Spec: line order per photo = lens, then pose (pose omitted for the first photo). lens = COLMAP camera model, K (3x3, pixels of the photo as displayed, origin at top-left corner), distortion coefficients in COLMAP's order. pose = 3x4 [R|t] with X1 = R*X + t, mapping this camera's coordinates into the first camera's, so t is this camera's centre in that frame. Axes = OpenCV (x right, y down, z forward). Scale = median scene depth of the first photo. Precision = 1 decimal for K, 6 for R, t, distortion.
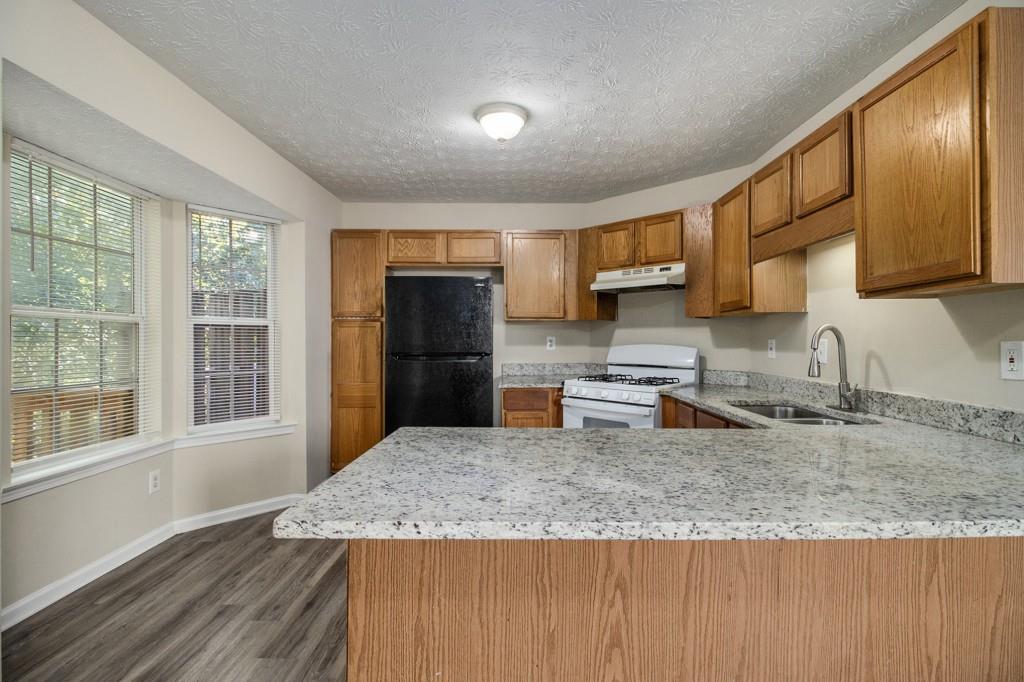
lens RADIAL K [[479.9, 0, 528.7], [0, 479.9, 341.1], [0, 0, 1]] dist [-0.002380, -0.008405]
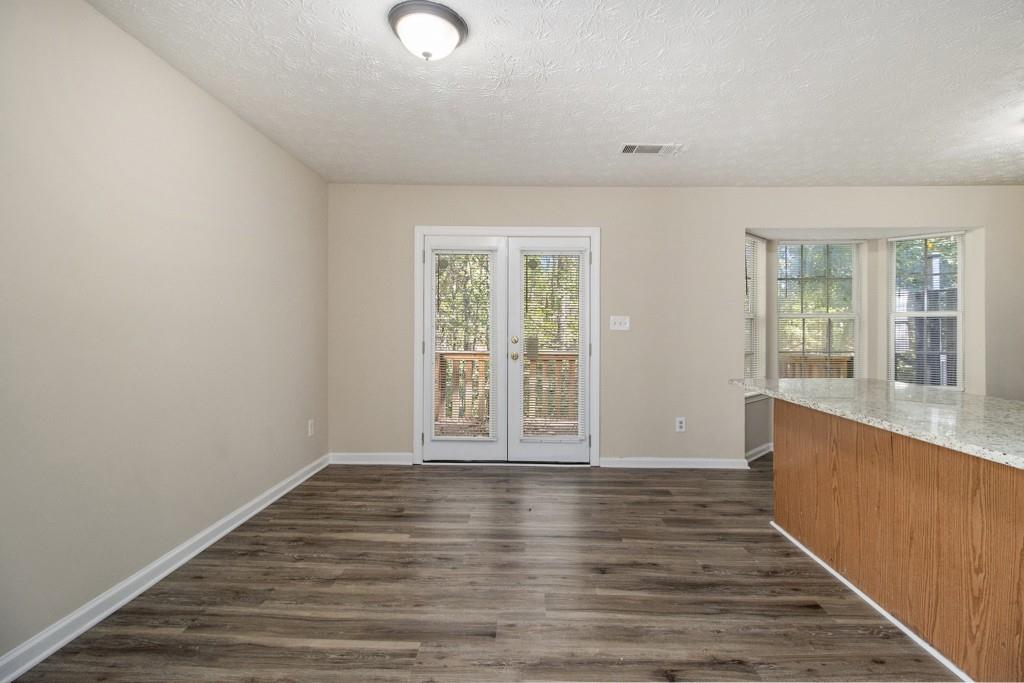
lens RADIAL K [[479.9, 0, 509.2], [0, 479.9, 337.3], [0, 0, 1]] dist [-0.002380, -0.008405]
pose [[-0.042524, 0.023093, -0.998829, 1.003643], [-0.001911, 0.999729, 0.023195, -0.007200], [0.999094, 0.002895, -0.042468, -0.164697]]
